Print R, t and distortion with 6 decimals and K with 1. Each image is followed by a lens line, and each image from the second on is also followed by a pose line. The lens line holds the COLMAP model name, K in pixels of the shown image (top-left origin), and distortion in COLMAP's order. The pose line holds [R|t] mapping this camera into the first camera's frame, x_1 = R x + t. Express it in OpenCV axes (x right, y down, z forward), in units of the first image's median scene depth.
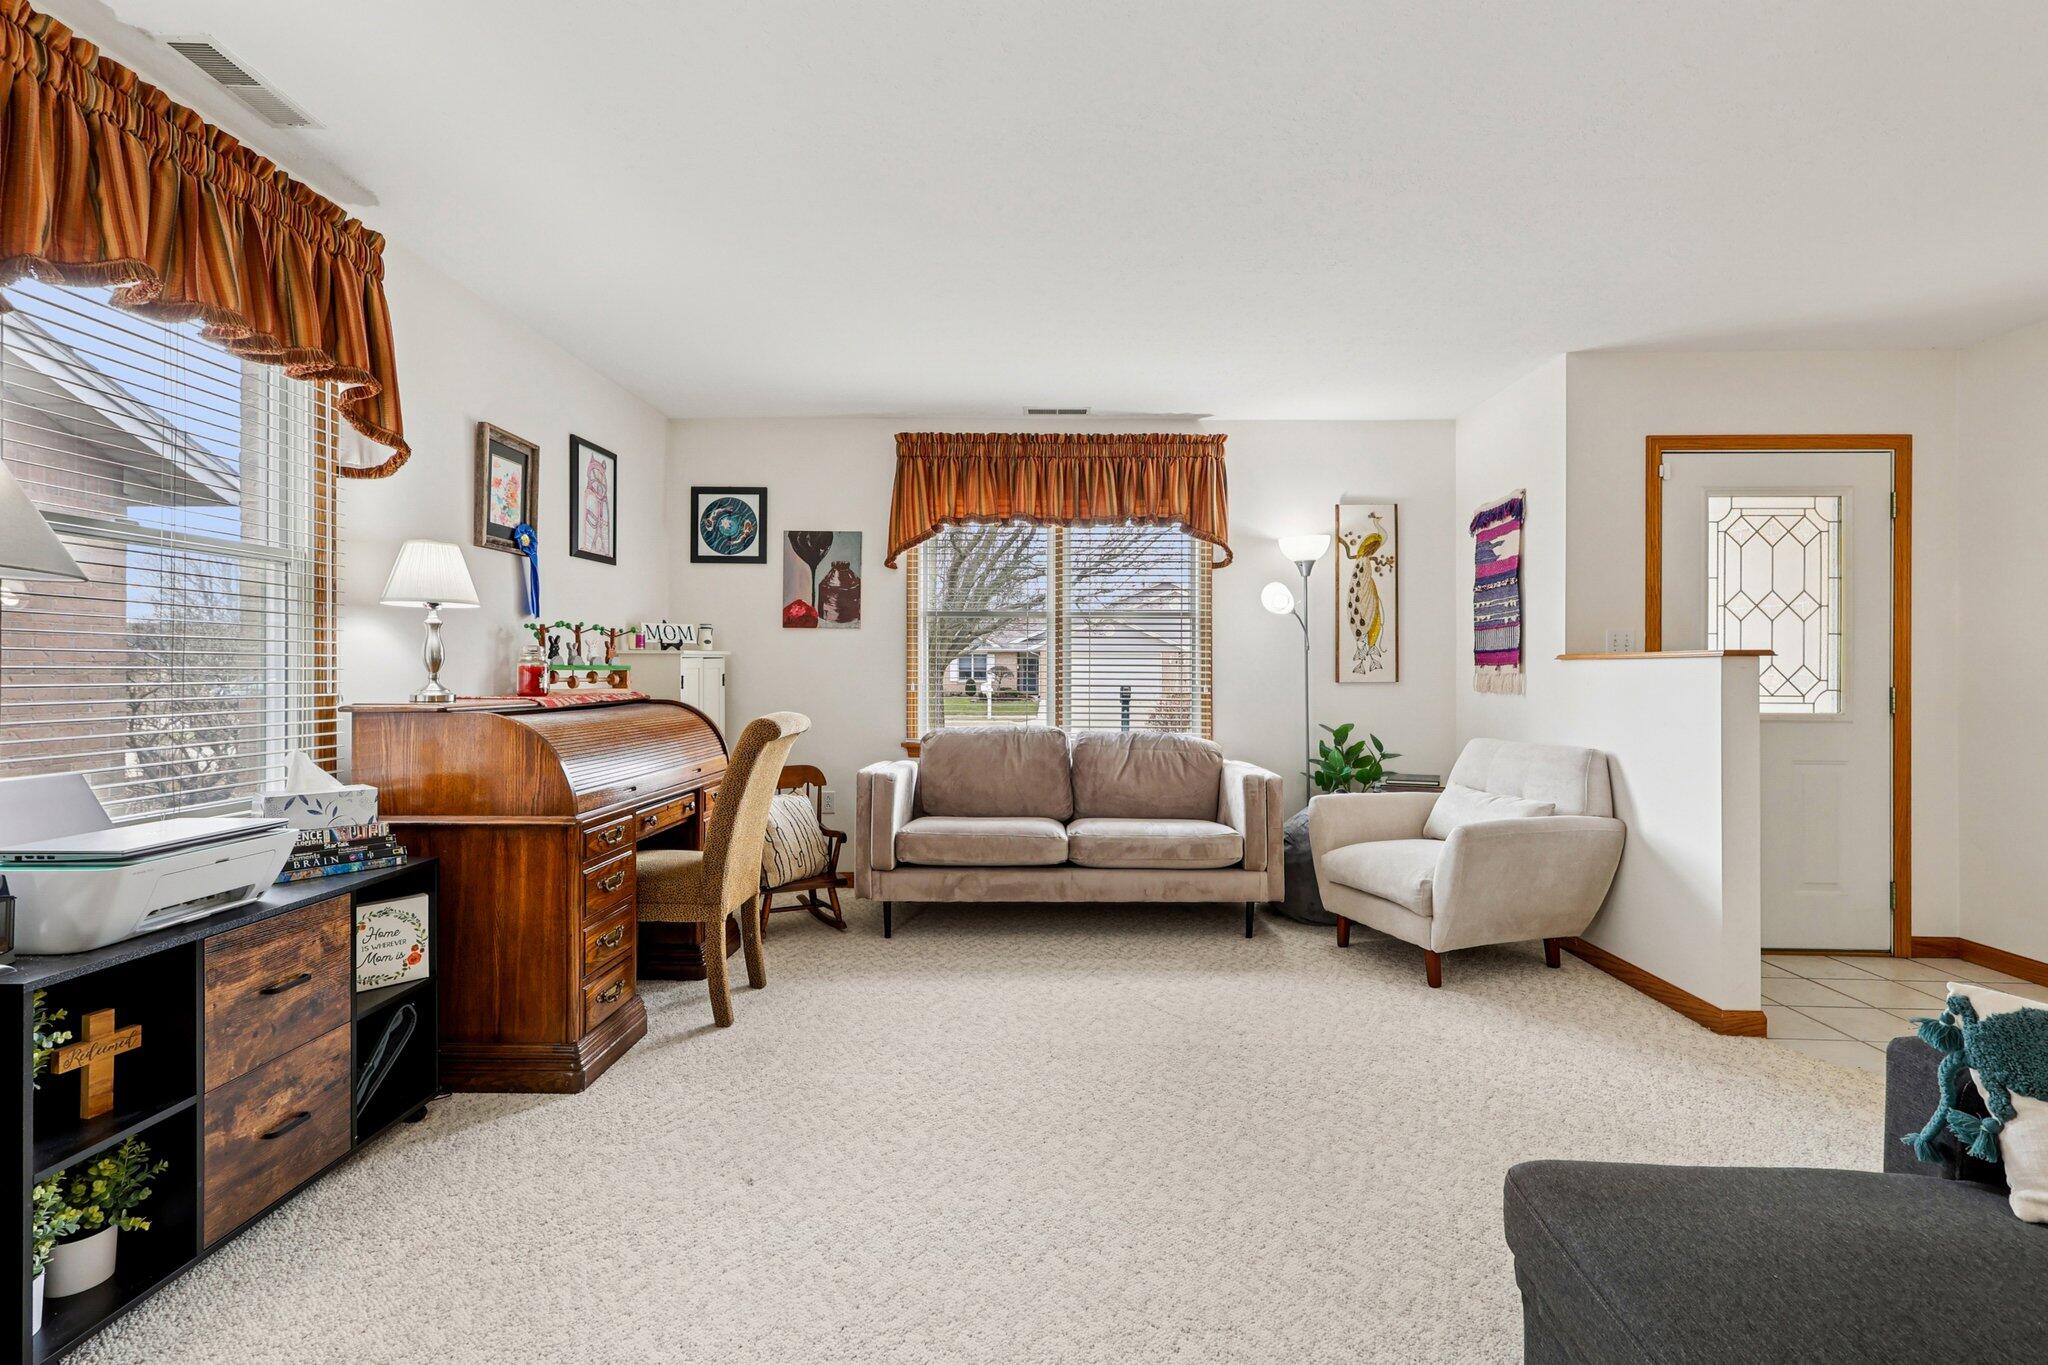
lens RADIAL K [[958.0, 0, 1020.4], [0, 958.0, 678.7], [0, 0, 1]] dist [-0.000469, 0.001583]
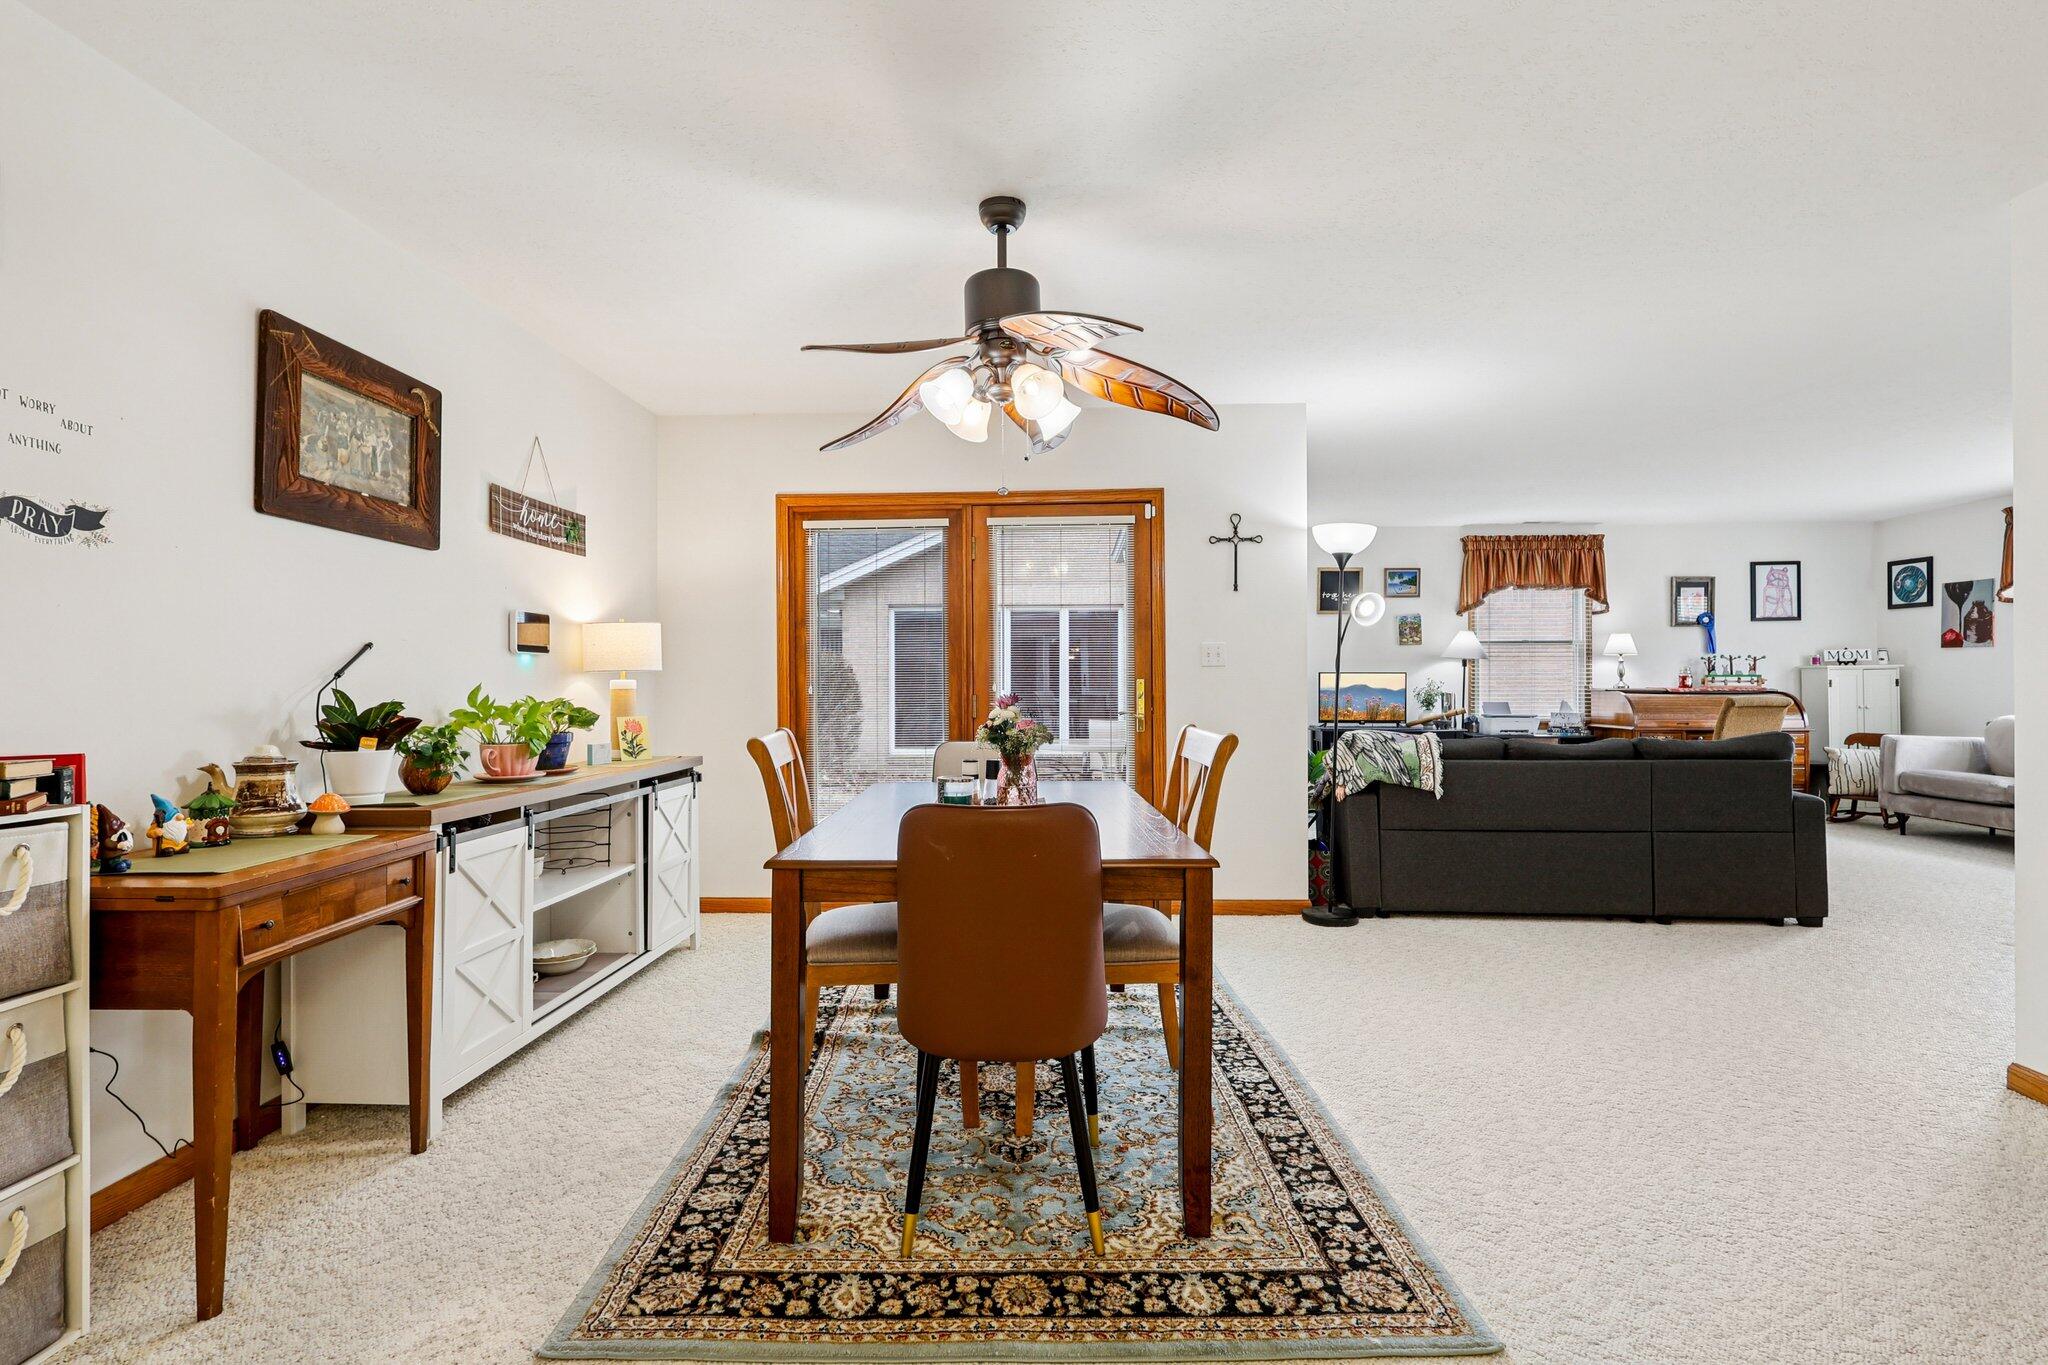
lens RADIAL K [[958.0, 0, 1024.4], [0, 958.0, 672.5], [0, 0, 1]] dist [-0.000469, 0.001583]
pose [[-0.012590, -0.012429, -0.999843, 1.571997], [-0.006026, 0.999906, -0.012354, 0.015077], [0.999903, 0.005870, -0.012663, -0.514173]]
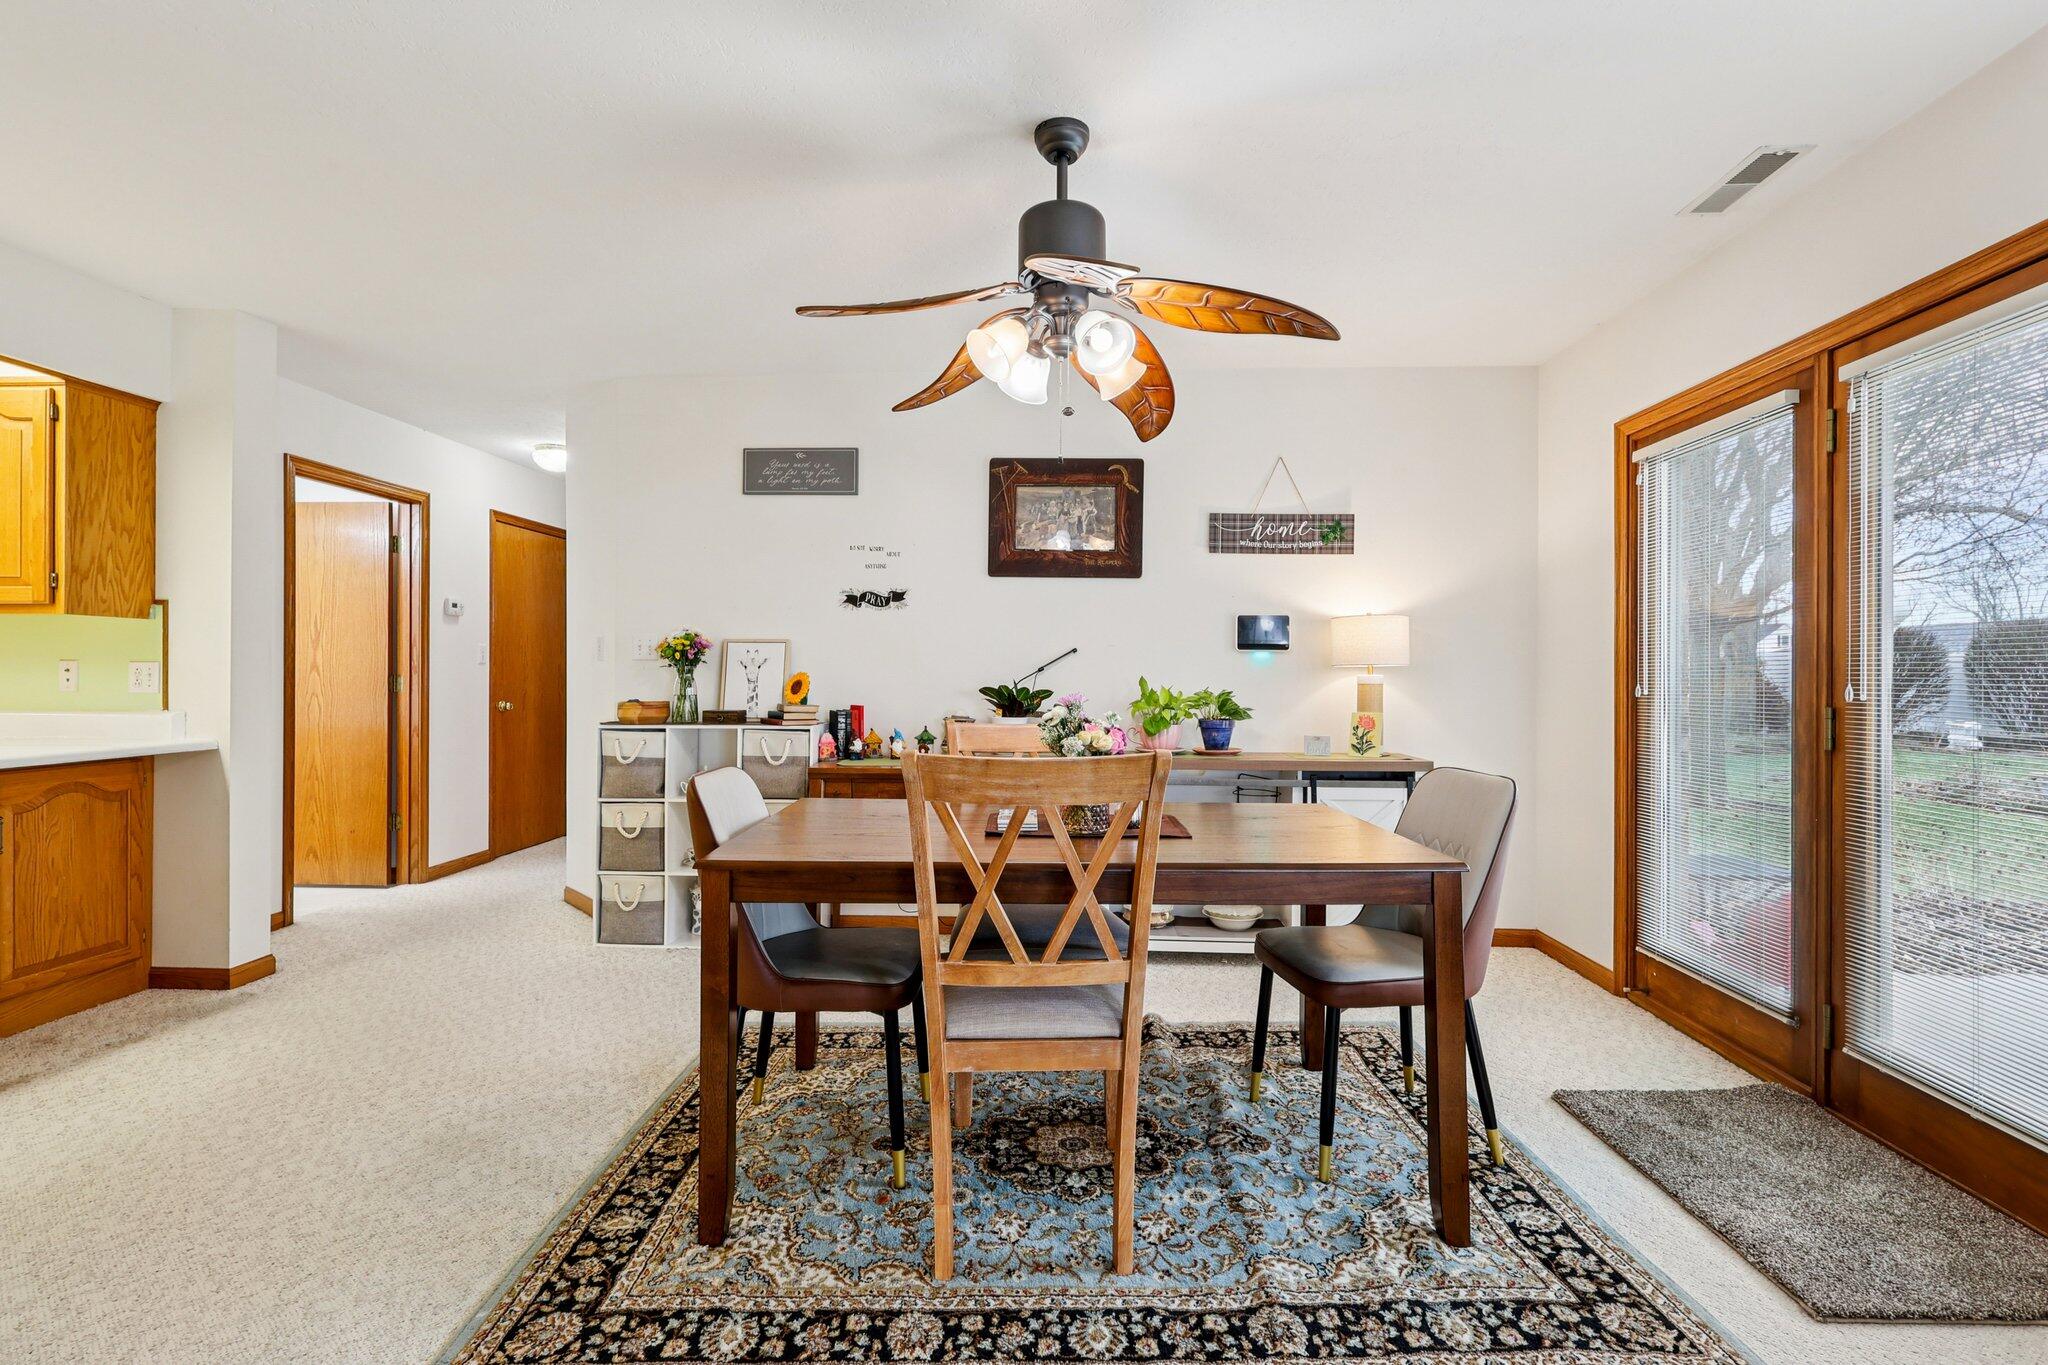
lens RADIAL K [[958.0, 0, 1021.9], [0, 958.0, 675.5], [0, 0, 1]] dist [-0.000469, 0.001583]
pose [[-0.999584, -0.009149, 0.027336, 0.933671], [-0.008801, 0.999879, 0.012806, 0.004435], [-0.027450, 0.012560, -0.999544, 0.025363]]
